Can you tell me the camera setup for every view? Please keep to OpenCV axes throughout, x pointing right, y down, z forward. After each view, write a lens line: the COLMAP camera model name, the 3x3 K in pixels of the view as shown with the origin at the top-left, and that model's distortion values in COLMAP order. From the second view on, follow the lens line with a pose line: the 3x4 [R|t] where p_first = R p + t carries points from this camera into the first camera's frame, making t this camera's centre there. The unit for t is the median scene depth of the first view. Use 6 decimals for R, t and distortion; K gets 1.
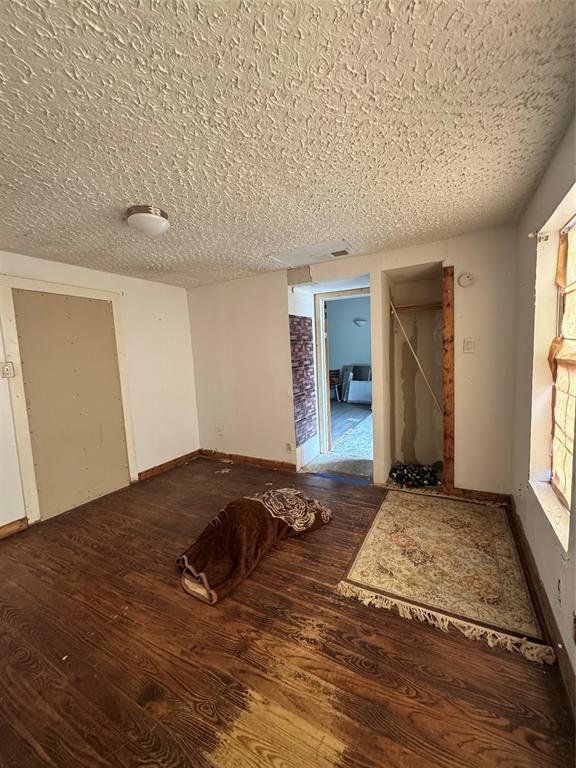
lens RADIAL K [[306.9, 0, 289.0], [0, 306.9, 383.6], [0, 0, 1]] dist [-0.003196, 0.000678]
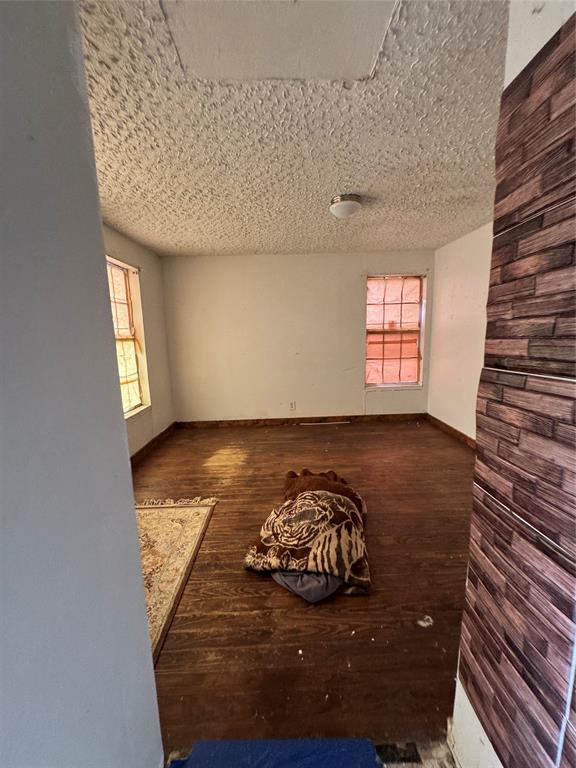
lens RADIAL K [[306.9, 0, 286.8], [0, 306.9, 383.9], [0, 0, 1]] dist [-0.003196, 0.000678]
pose [[-0.866209, 0.148075, -0.477238, 0.468831], [0.014968, 0.962344, 0.271423, -0.188581], [0.499458, 0.227966, -0.835807, 2.211327]]
